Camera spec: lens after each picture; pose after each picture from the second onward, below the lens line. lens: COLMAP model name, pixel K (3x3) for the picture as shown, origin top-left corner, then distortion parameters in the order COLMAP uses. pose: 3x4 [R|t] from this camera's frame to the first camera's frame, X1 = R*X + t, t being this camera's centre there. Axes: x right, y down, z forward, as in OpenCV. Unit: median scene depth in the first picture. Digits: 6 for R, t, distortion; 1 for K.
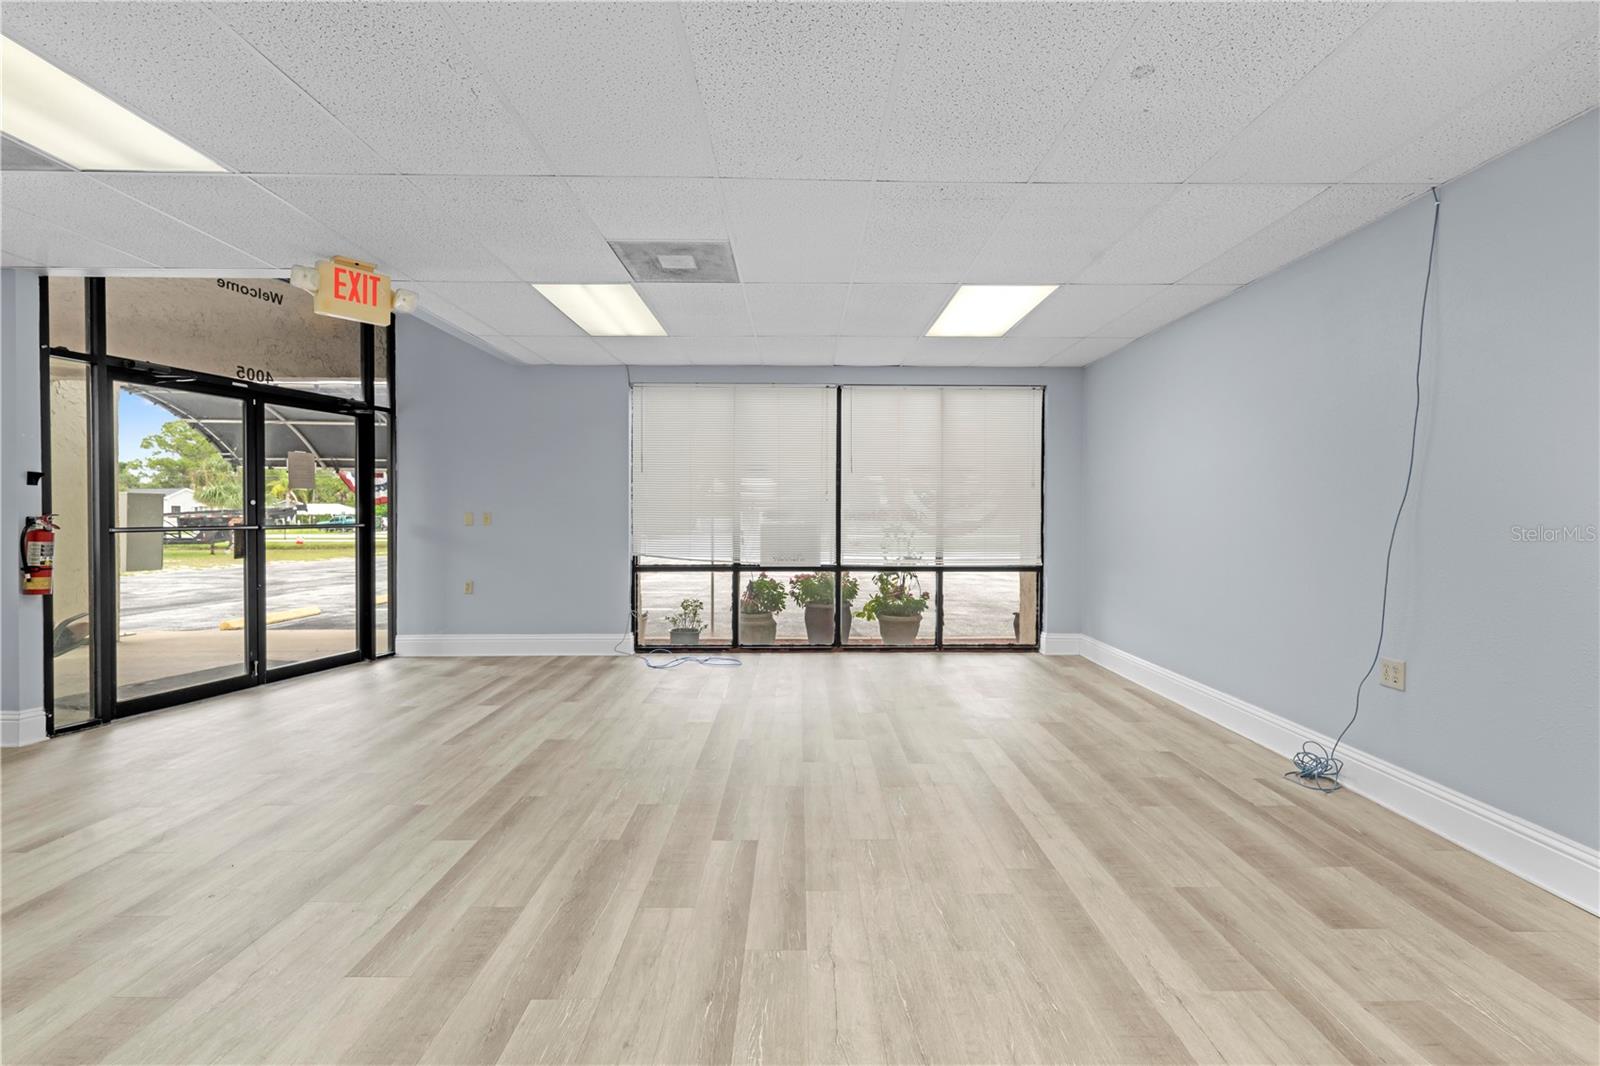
lens RADIAL K [[703.2, 0, 807.1], [0, 703.2, 521.1], [0, 0, 1]] dist [0.000649, -0.000610]
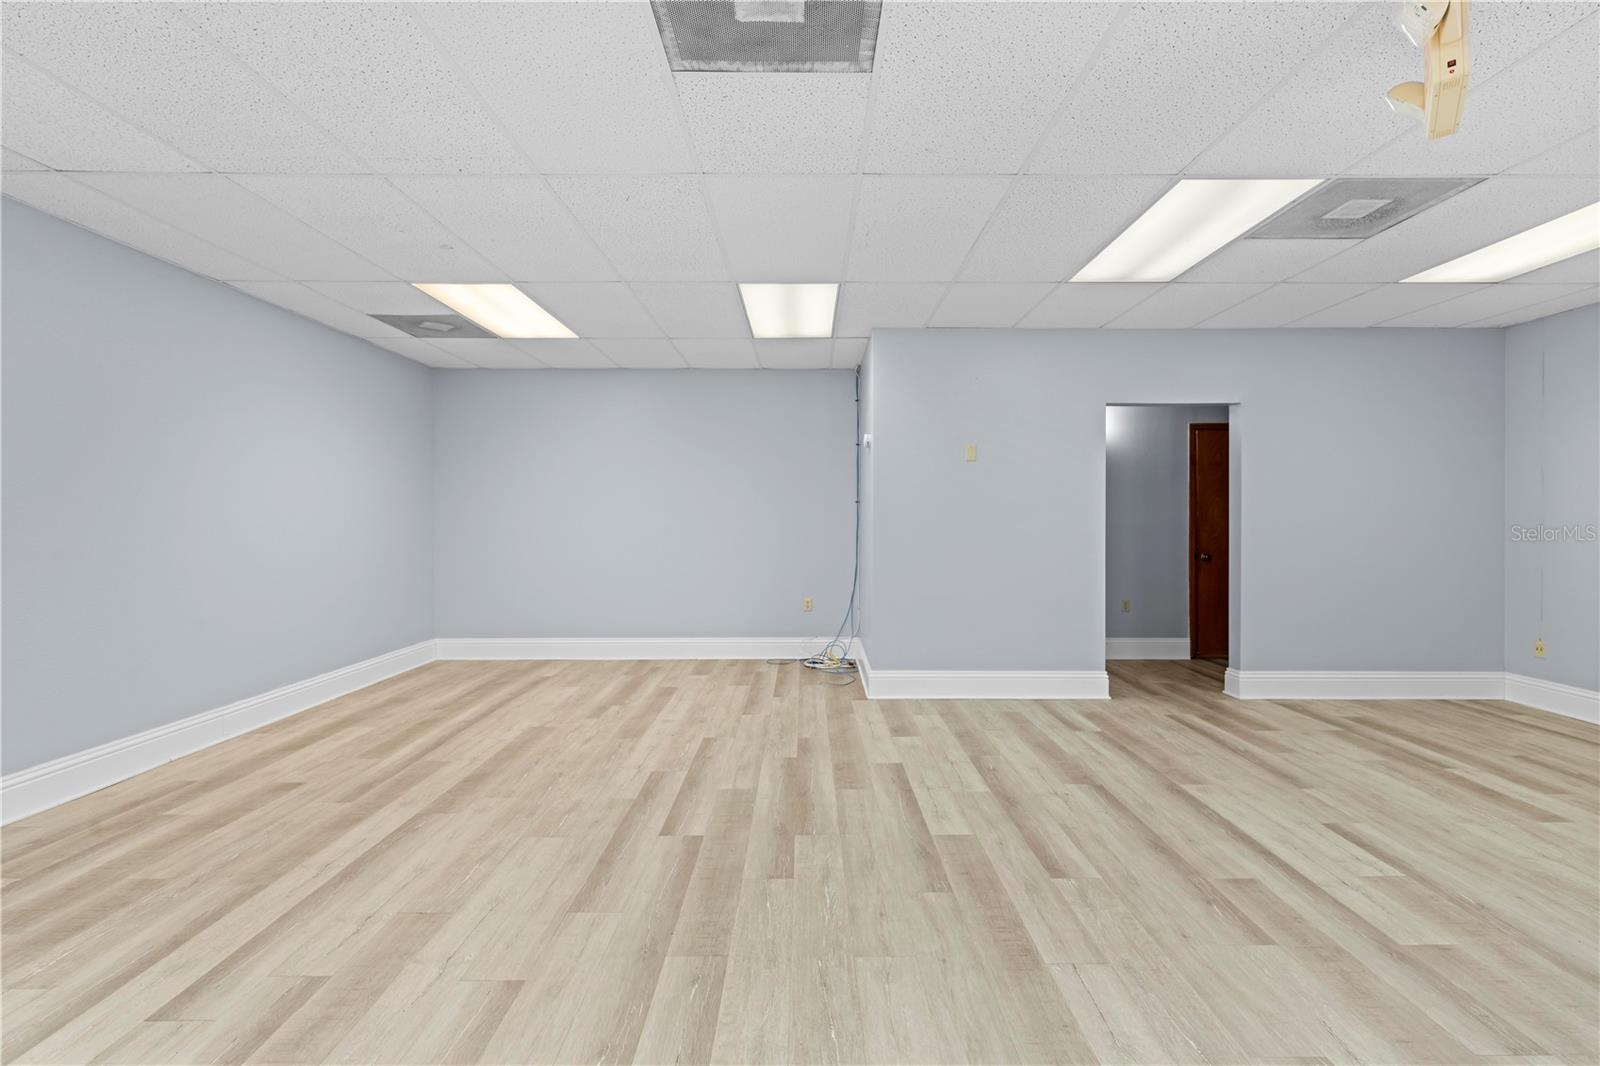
lens RADIAL K [[703.2, 0, 807.1], [0, 703.2, 521.1], [0, 0, 1]] dist [0.000649, -0.000610]
pose [[-0.999943, -0.003679, 0.010020, -0.311504], [-0.003555, 0.999917, 0.012377, -0.017432], [-0.010065, 0.012341, -0.999873, 2.134890]]
